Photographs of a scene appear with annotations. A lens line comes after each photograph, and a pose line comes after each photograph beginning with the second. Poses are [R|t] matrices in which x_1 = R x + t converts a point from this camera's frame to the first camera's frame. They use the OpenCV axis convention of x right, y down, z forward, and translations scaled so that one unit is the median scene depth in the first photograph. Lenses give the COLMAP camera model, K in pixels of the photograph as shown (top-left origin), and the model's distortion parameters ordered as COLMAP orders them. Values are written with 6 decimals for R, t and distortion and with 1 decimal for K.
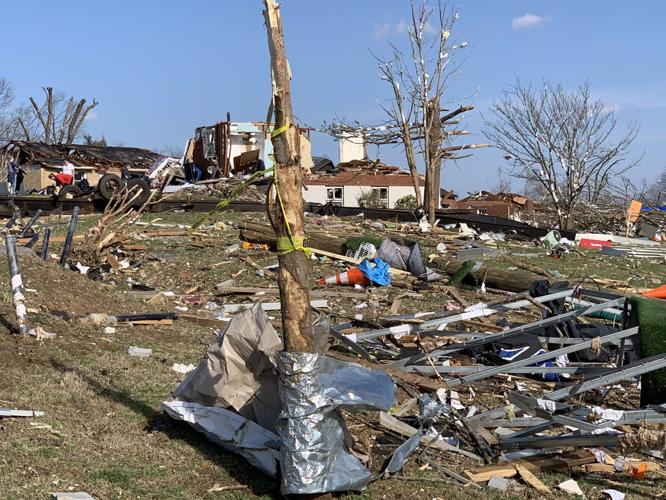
lens RADIAL K [[1556.5, 0, 333.0], [0, 1556.5, 250.0], [0, 0, 1]] dist [0.007651, -0.820496]
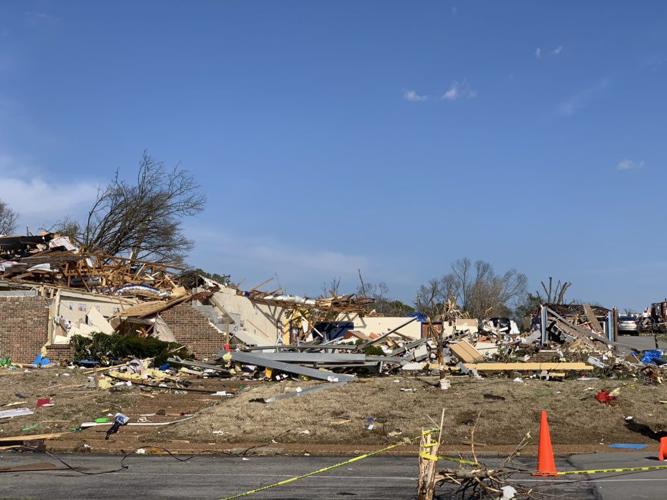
lens RADIAL K [[1558.9, 0, 333.5], [0, 1558.9, 250.0], [0, 0, 1]] dist [0.007651, -0.820496]
pose [[0.984477, 0.000744, -0.175512, -0.159294], [-0.015686, 0.996362, -0.083762, 0.061548], [0.174812, 0.085214, 0.980907, -1.717152]]
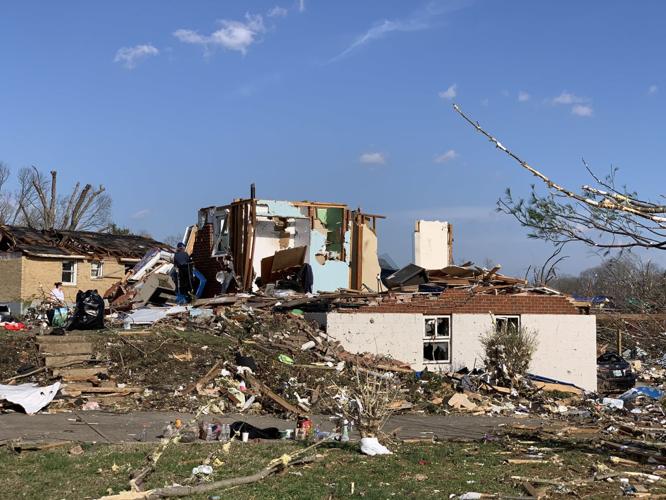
lens RADIAL K [[948.5, 0, 314.0], [0, 948.5, 267.6], [0, 0, 1]] dist [0.152041, -0.763190]
pose [[0.999292, 0.027542, 0.025613, -0.051909], [-0.026627, 0.999018, -0.035400, -0.043061], [-0.026563, 0.034693, 0.999045, 0.627990]]
